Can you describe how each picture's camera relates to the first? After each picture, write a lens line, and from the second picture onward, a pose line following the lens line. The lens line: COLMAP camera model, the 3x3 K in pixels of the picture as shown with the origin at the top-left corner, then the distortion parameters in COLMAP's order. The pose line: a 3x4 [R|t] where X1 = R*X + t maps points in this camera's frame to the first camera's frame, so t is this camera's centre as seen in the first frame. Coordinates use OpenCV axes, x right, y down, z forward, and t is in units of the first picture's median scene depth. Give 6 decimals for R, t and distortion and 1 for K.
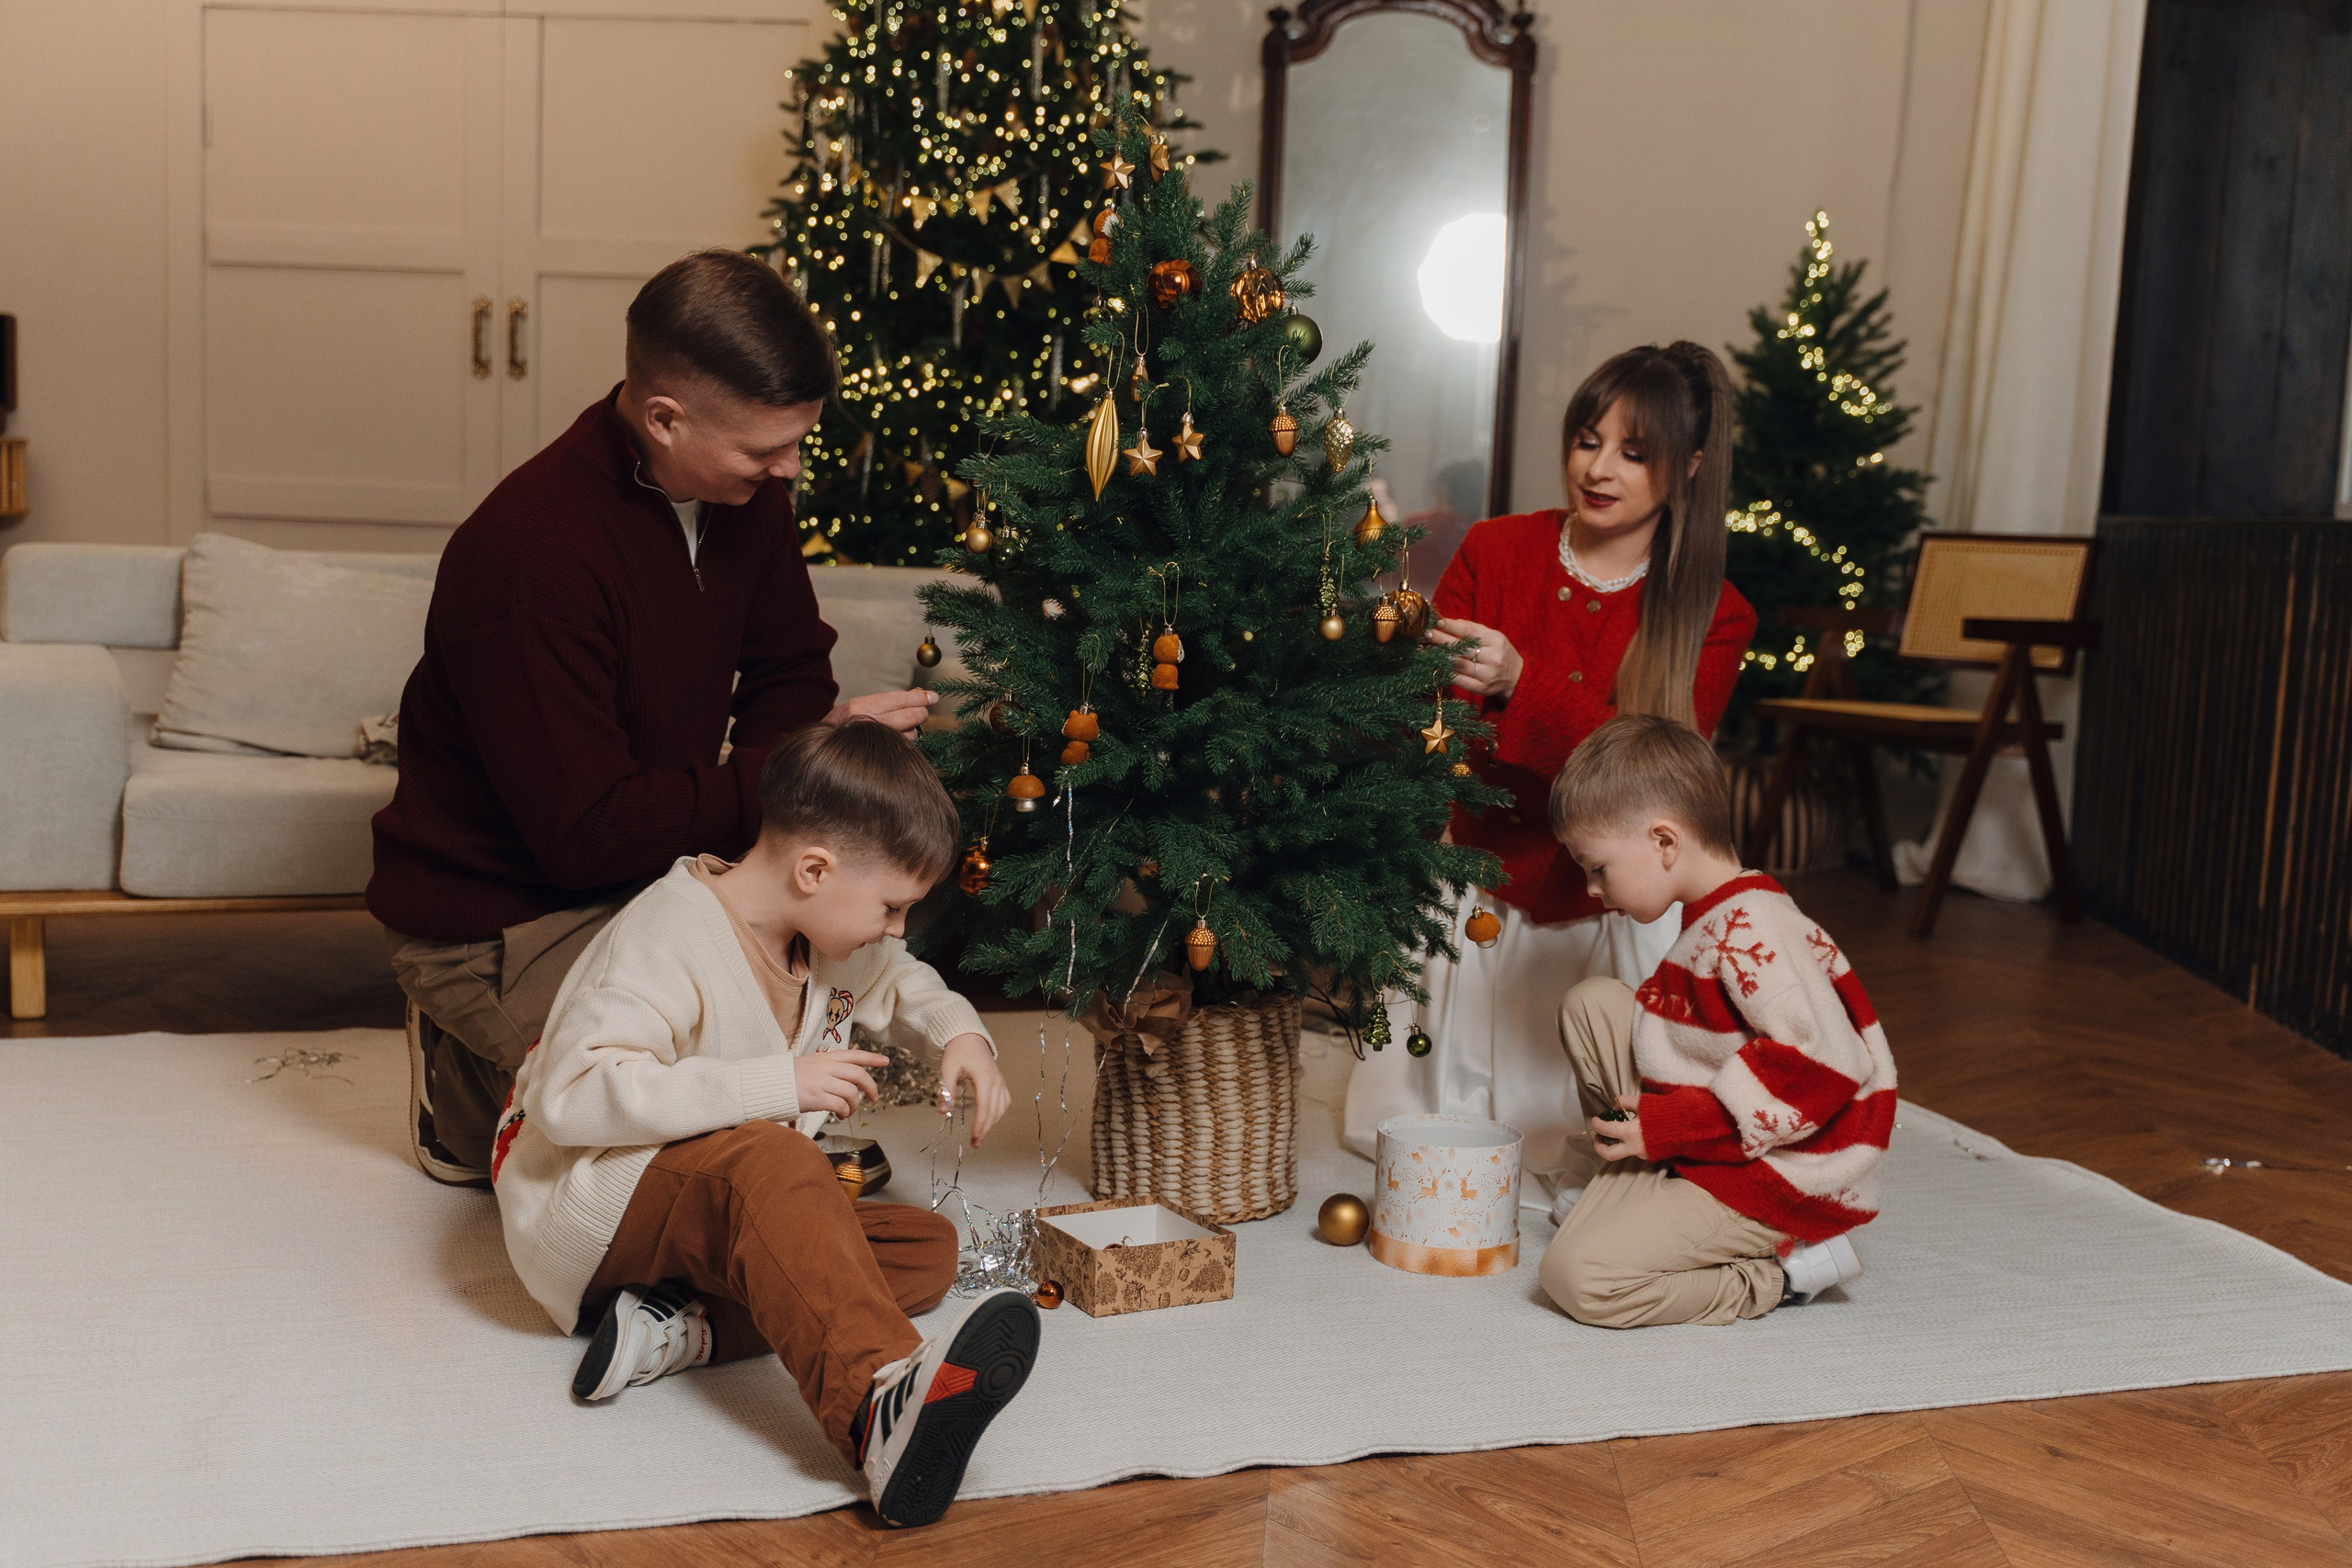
lens RADIAL K [[2586.6, 0, 1171.1], [0, 2586.6, 777.9], [0, 0, 1]] dist [0.021492, 0.000000]
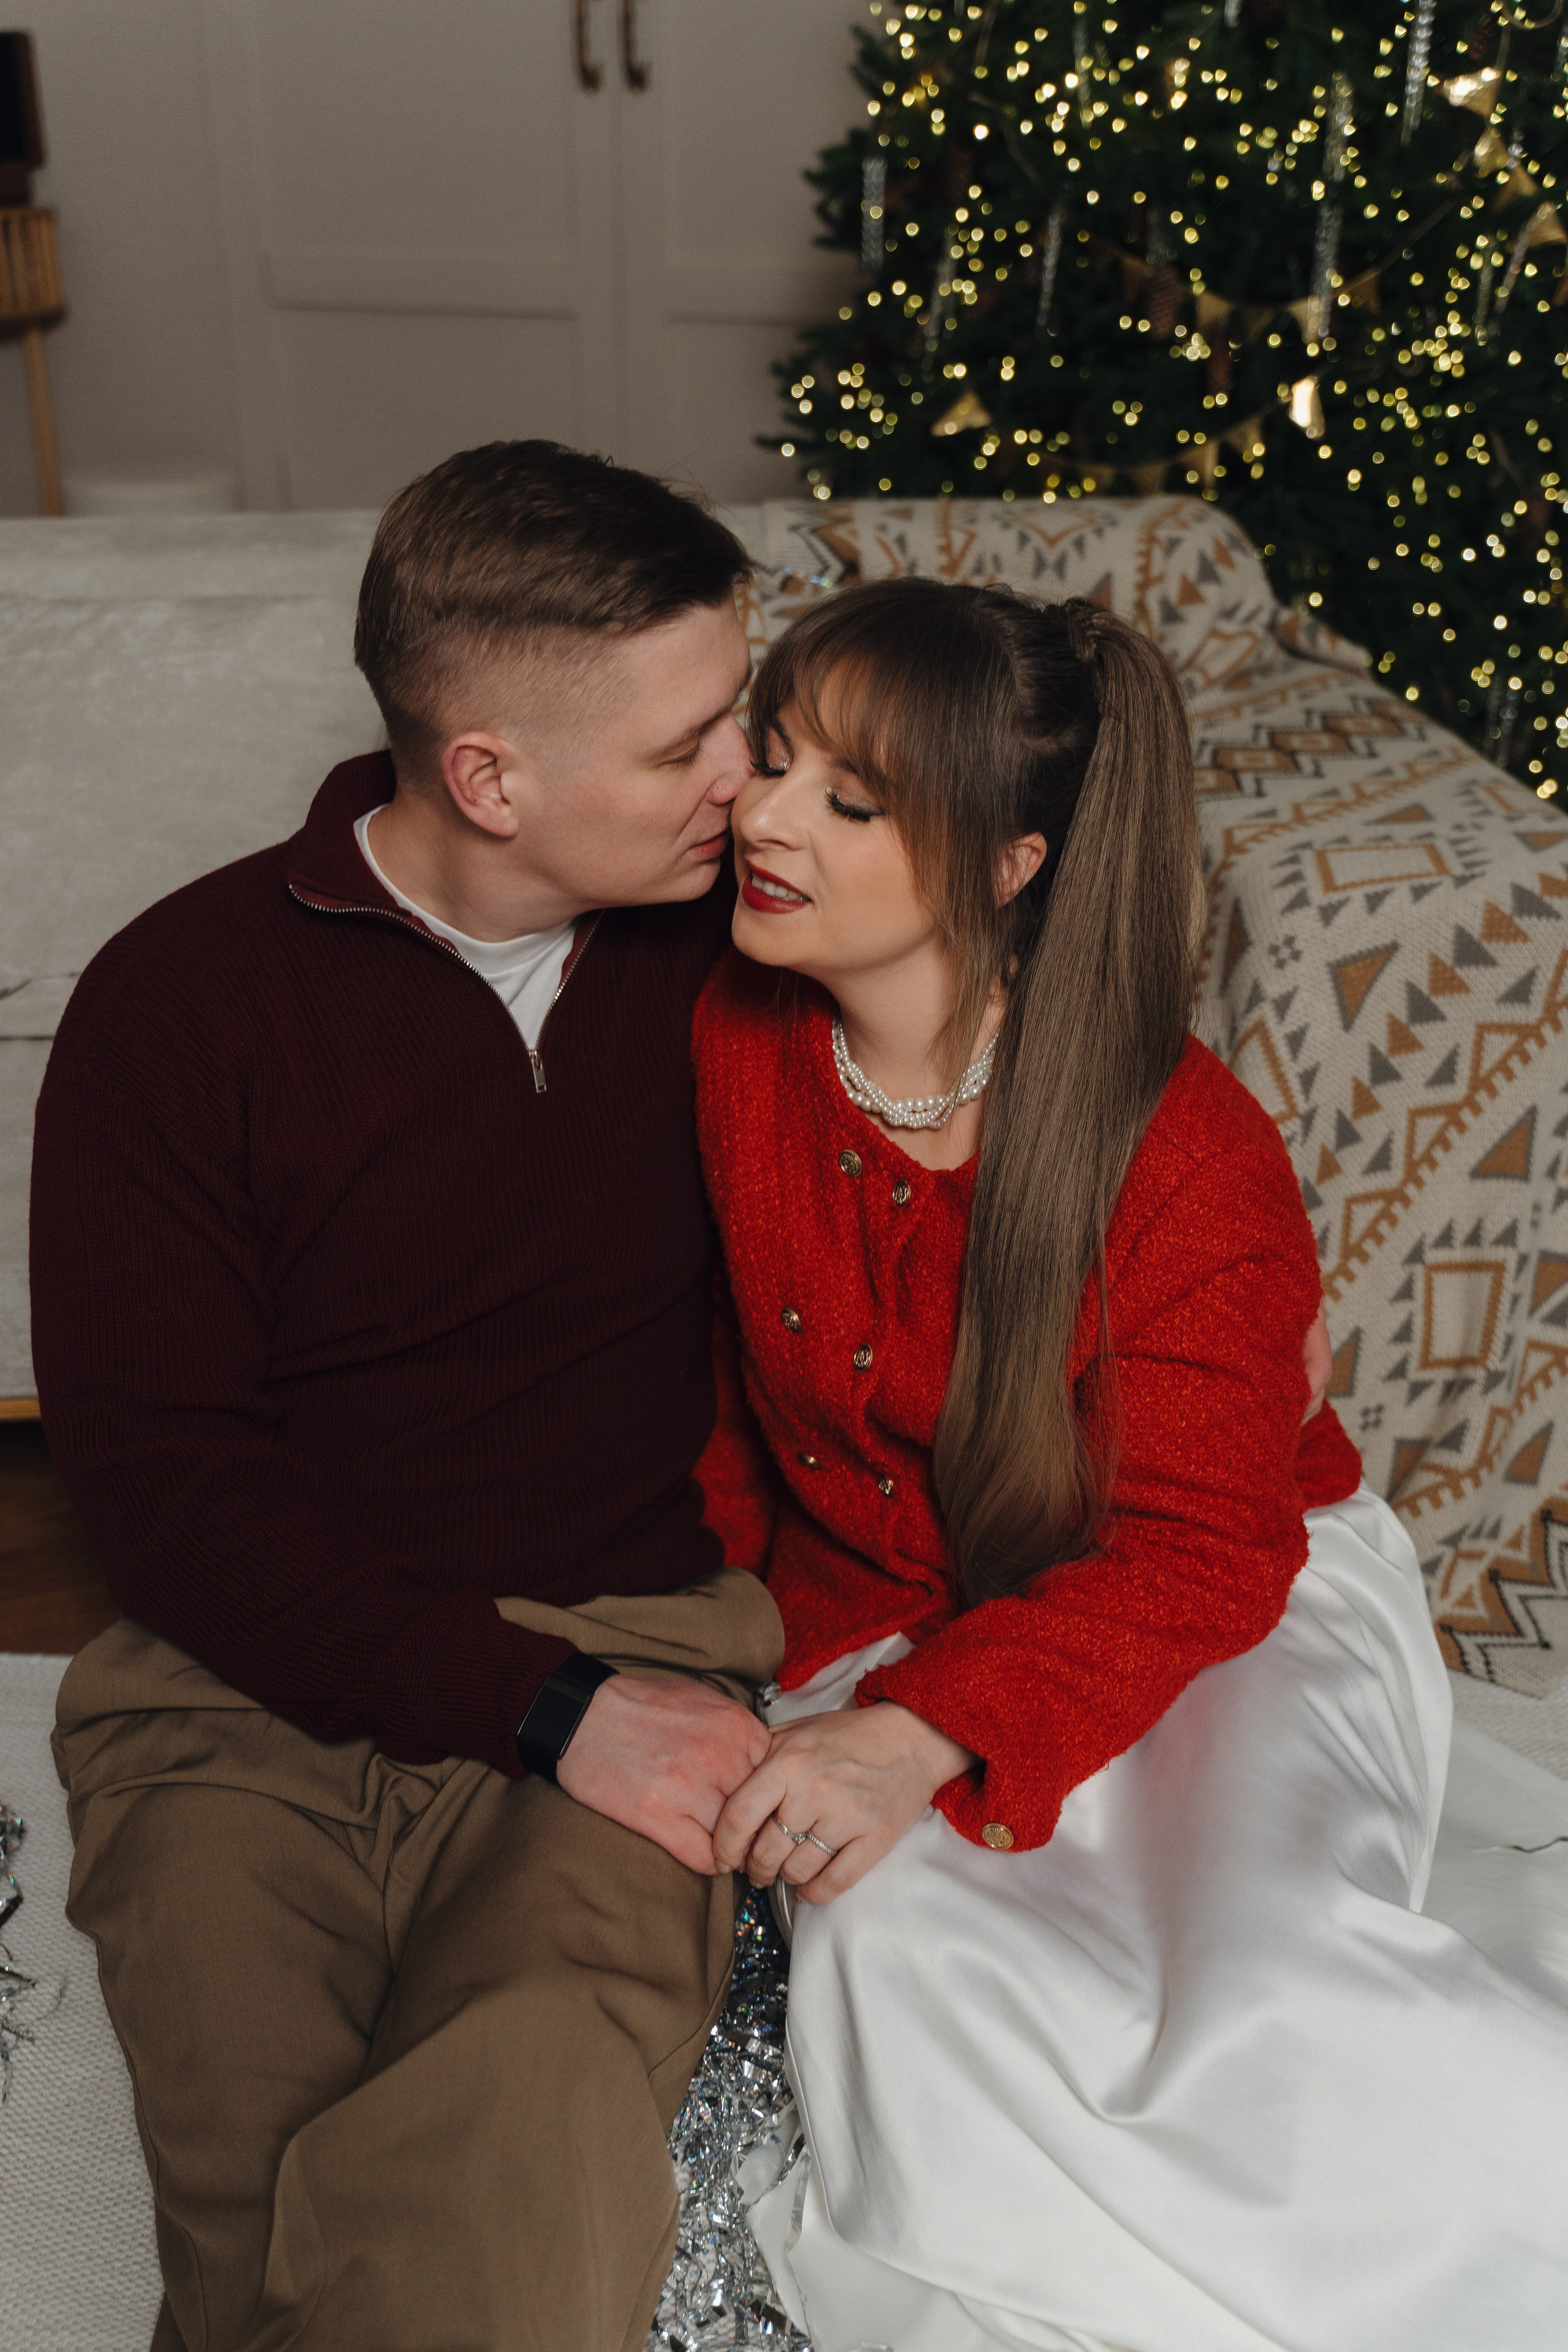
lens RADIAL K [[2128.2, 0, 797.5], [0, 2128.2, 1108.7], [0, 0, 1]] dist [-0.001860, 0.000000]
pose [[0.949499, 0.100229, -0.297330, -0.013692], [-0.001618, 0.949159, 0.314794, -0.089495], [0.313765, -0.298416, 0.901388, 0.495177]]
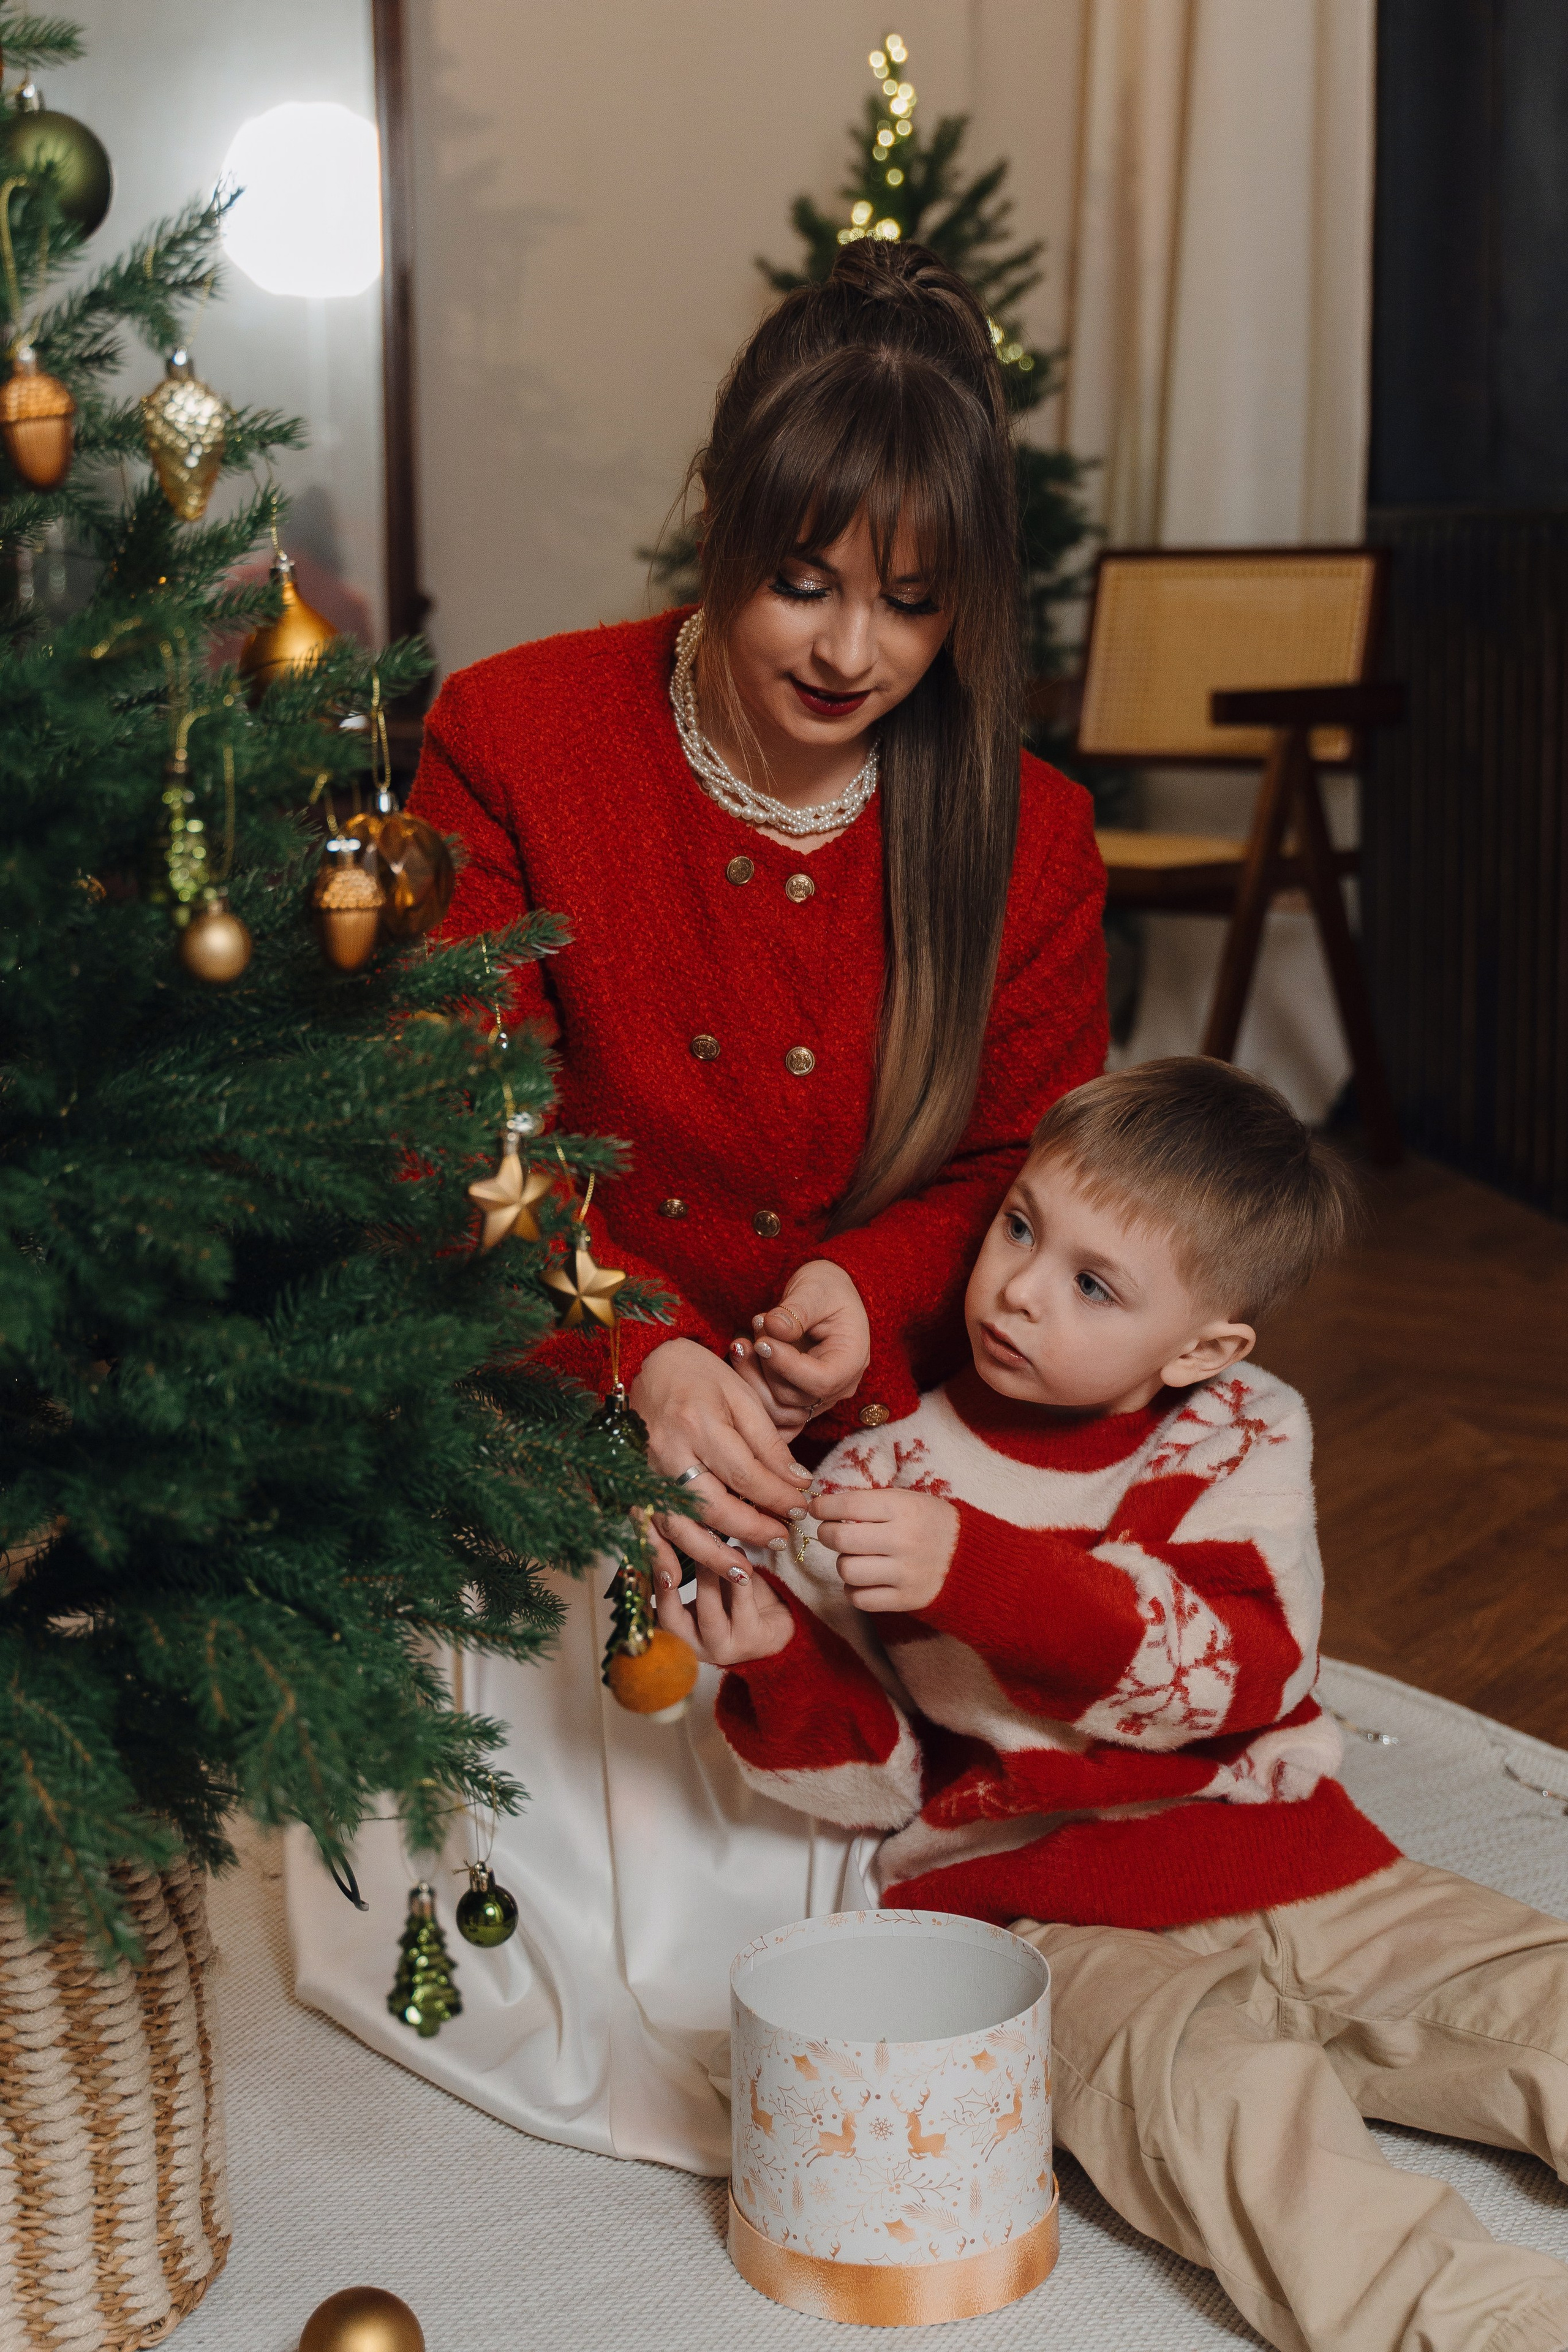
lens RADIAL K [[3452.0, 0, 795.7], [0, 3452.0, 1167.4], [0, 0, 1]] dist [0.021273, 0.000000]
pose [[0.968155, -0.091390, 0.233073, 0.010845], [0.072467, 0.993435, 0.088514, -0.028314], [-0.239633, -0.068805, 0.968422, 0.219114]]
